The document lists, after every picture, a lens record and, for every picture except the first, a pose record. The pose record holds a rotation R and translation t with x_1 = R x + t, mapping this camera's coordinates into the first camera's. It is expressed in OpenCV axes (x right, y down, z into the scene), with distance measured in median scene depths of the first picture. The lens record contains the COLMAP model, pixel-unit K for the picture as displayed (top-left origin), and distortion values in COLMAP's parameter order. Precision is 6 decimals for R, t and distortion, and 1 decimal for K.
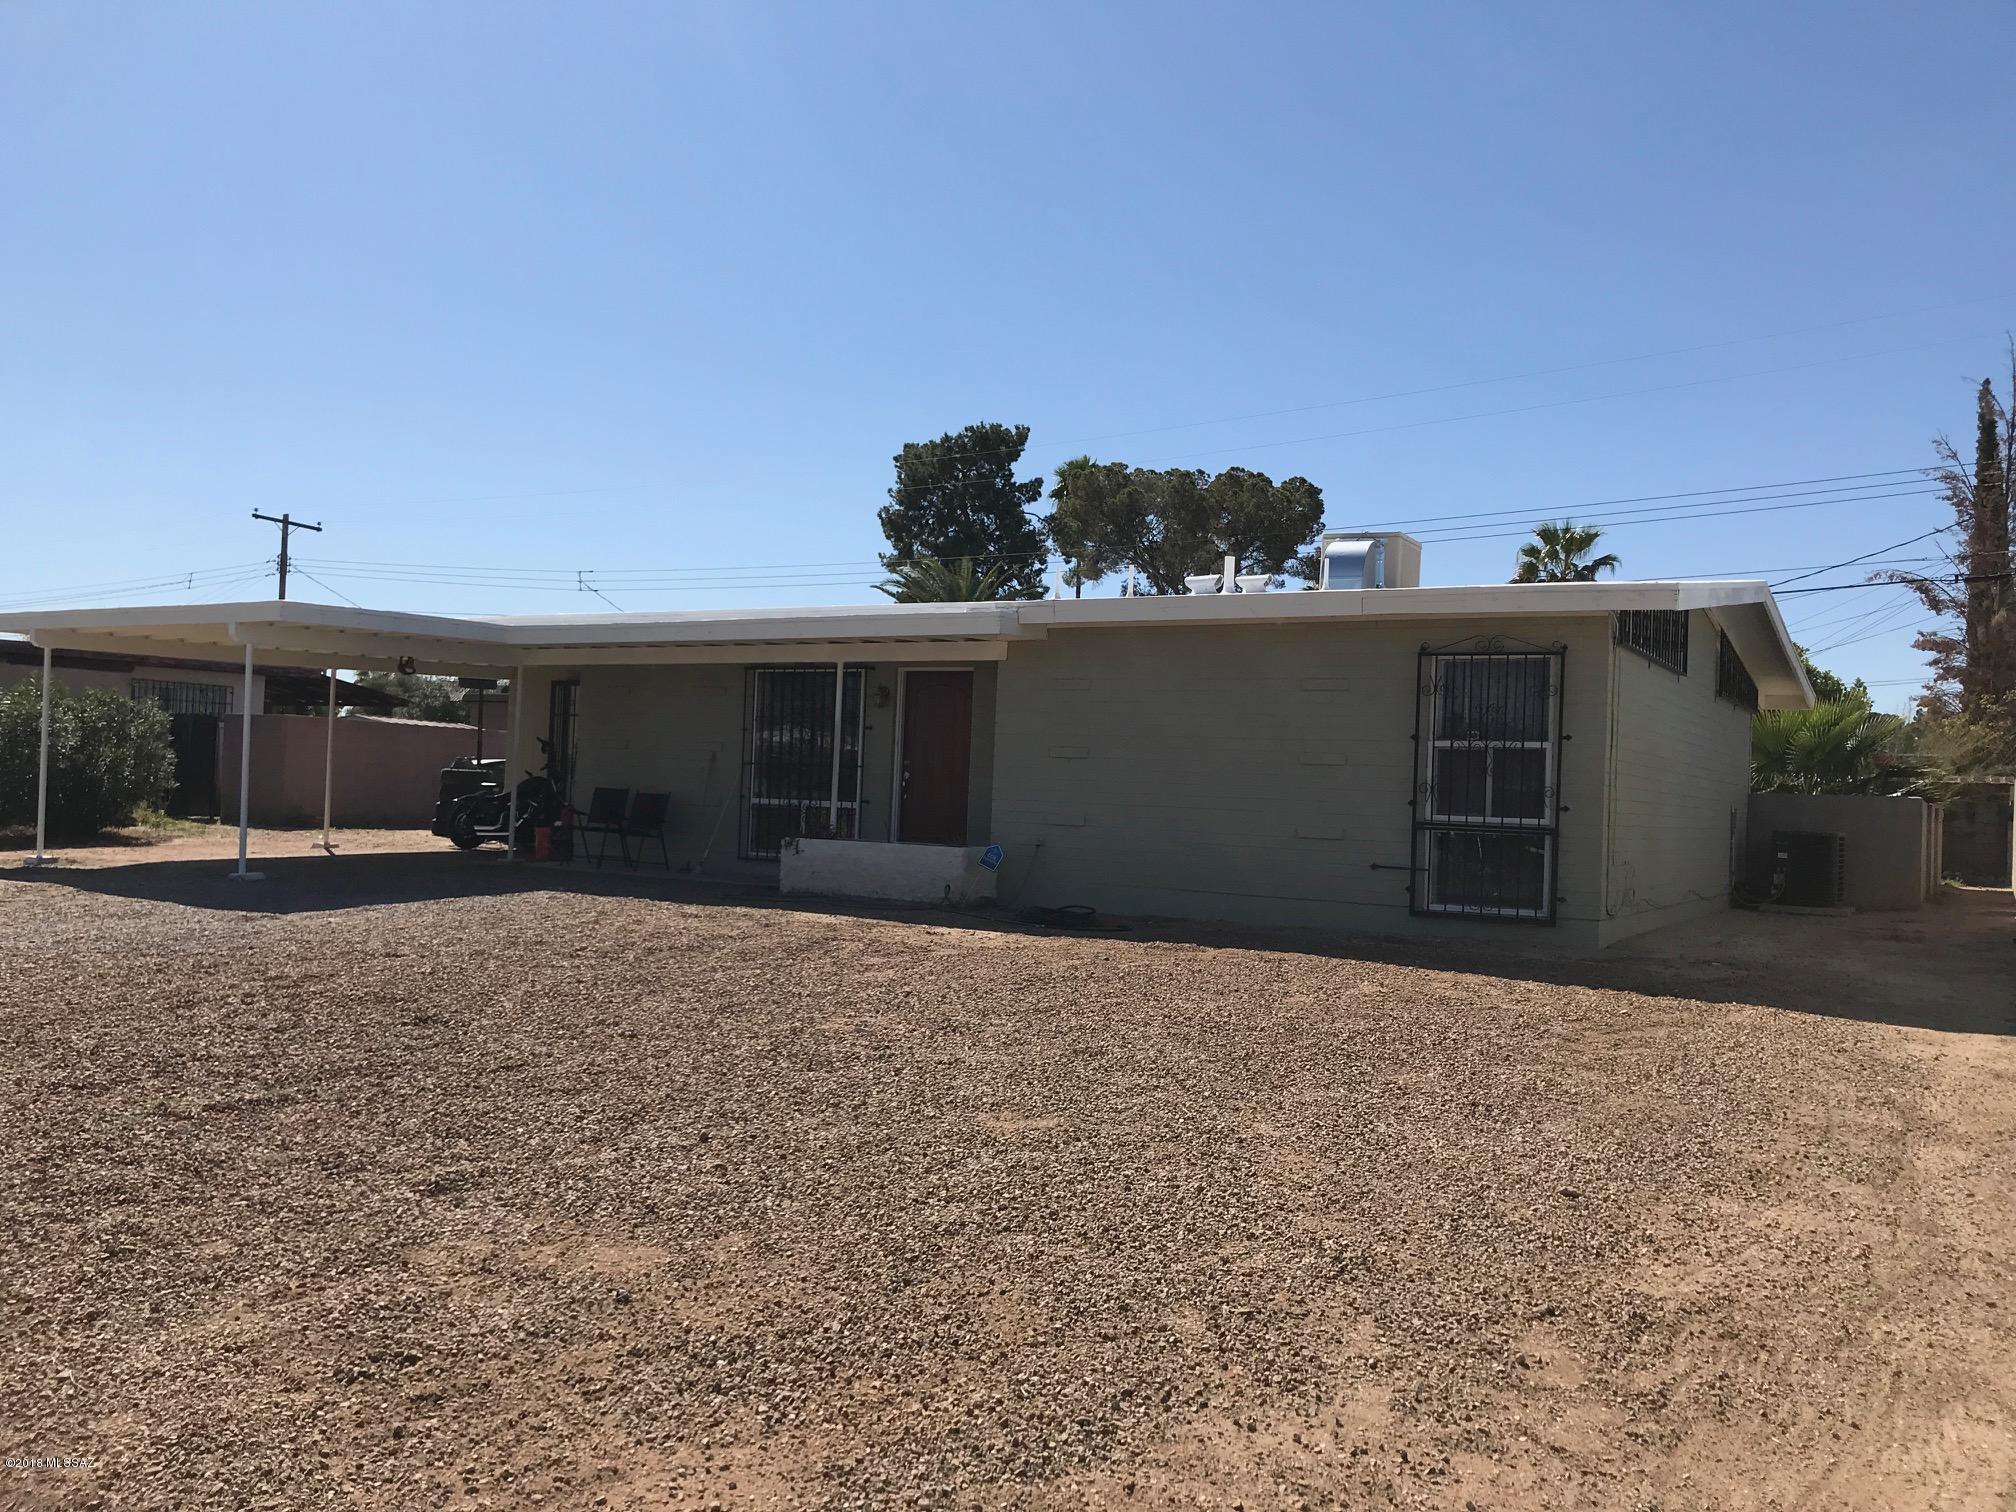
lens RADIAL K [[1655.8, 0, 978.3], [0, 1655.8, 756.1], [0, 0, 1]] dist [0.150209, -0.299503]
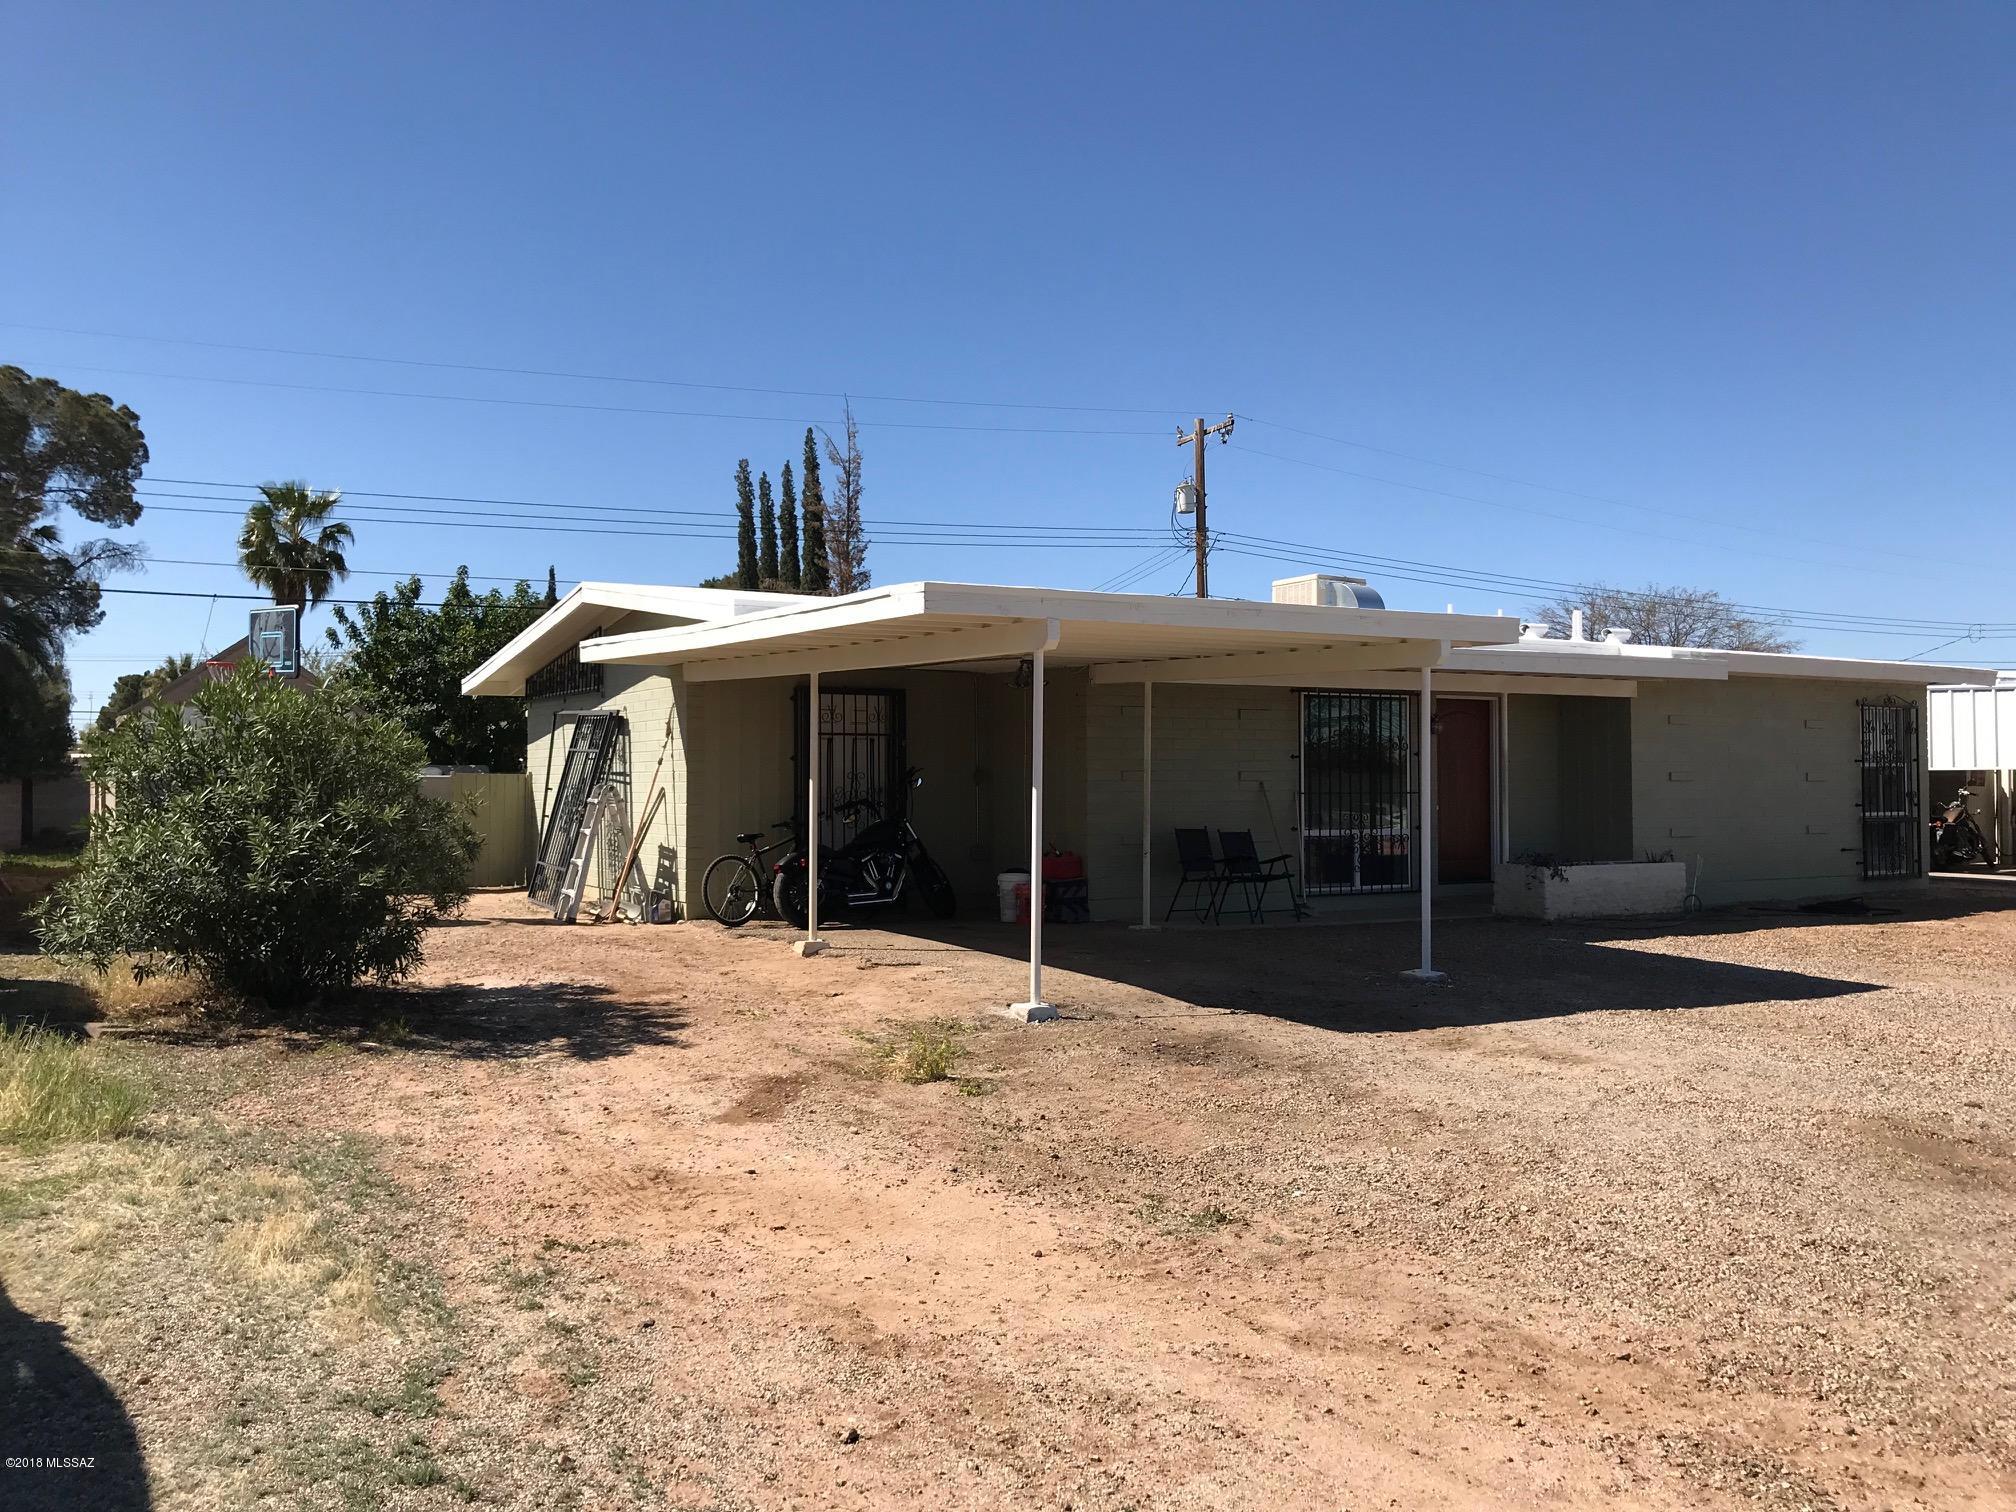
lens RADIAL K [[1673.9, 0, 1008.0], [0, 1673.9, 756.0], [0, 0, 1]] dist [0.048084, 0.000692]
pose [[0.495373, -0.022170, 0.868397, -1.023618], [0.001138, 0.999690, 0.024873, -0.039537], [-0.868679, -0.011333, 0.495245, 0.674509]]
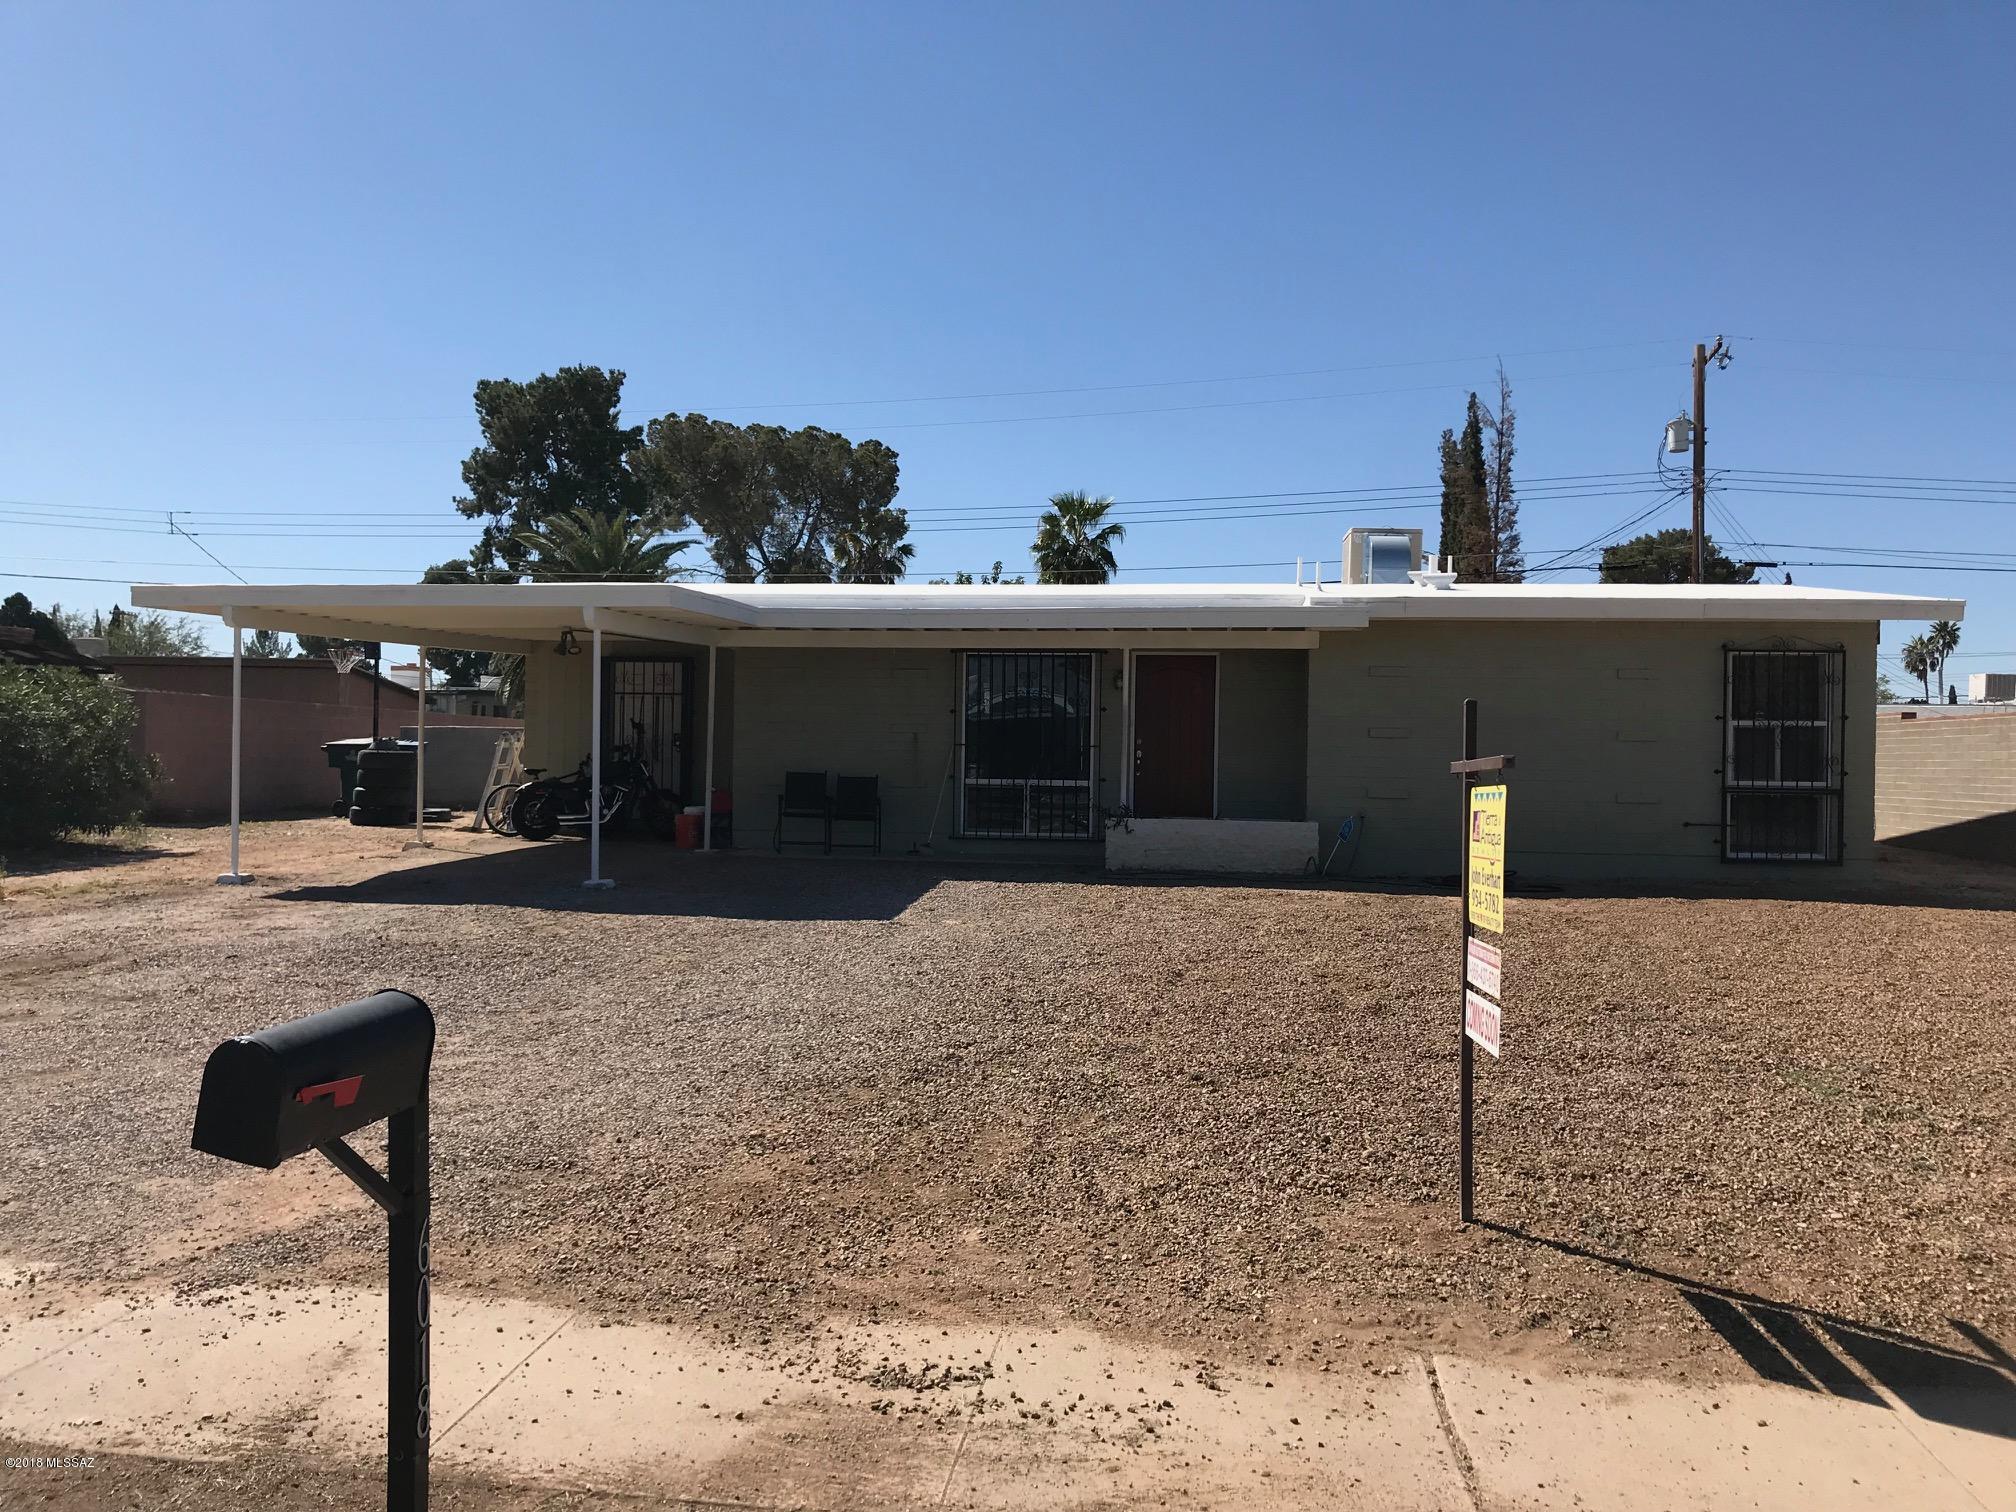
lens RADIAL K [[1673.9, 0, 1008.0], [0, 1673.9, 756.0], [0, 0, 1]] dist [0.048084, 0.000692]
pose [[0.913422, -0.024440, 0.406278, -0.521460], [0.011463, 0.999344, 0.034345, -0.023141], [-0.406851, -0.026714, 0.913104, 0.056933]]
